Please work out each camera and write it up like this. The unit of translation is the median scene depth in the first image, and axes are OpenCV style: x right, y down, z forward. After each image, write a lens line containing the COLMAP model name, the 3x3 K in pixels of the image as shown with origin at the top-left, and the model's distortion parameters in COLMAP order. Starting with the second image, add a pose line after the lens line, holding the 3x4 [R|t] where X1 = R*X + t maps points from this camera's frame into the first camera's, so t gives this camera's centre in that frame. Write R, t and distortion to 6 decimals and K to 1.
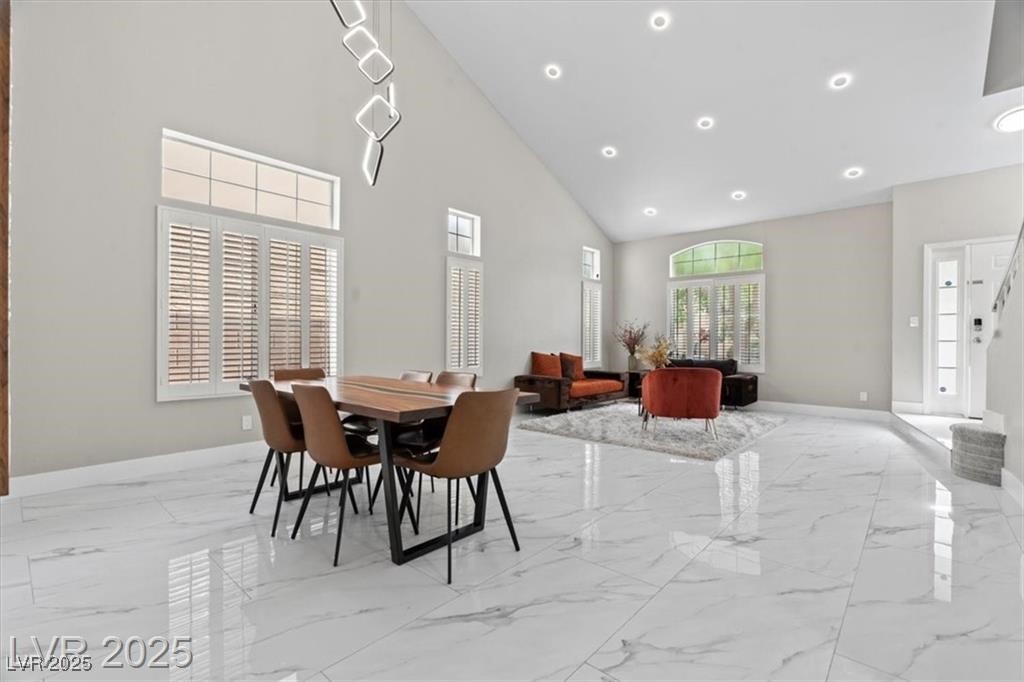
lens RADIAL K [[460.4, 0, 514.7], [0, 460.4, 343.8], [0, 0, 1]] dist [-0.009312, 0.001918]
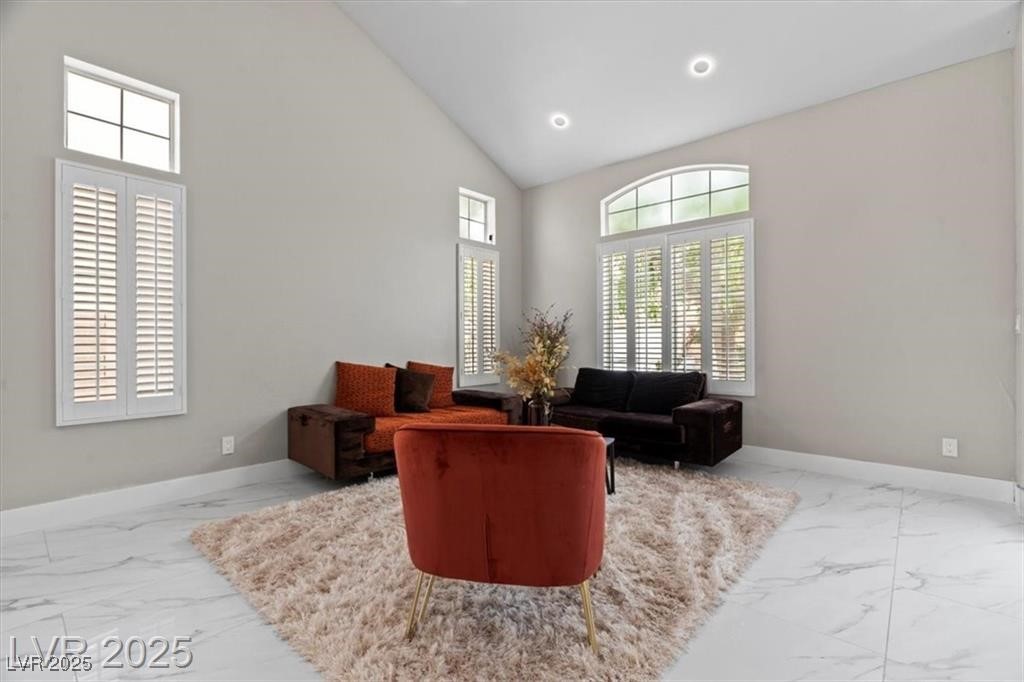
lens RADIAL K [[460.4, 0, 519.6], [0, 460.4, 345.7], [0, 0, 1]] dist [-0.009312, 0.001918]
pose [[0.999925, -0.008857, 0.008404, 0.247466], [0.008854, 0.999961, 0.000364, -0.000086], [-0.008407, -0.000290, 0.999965, 0.432825]]
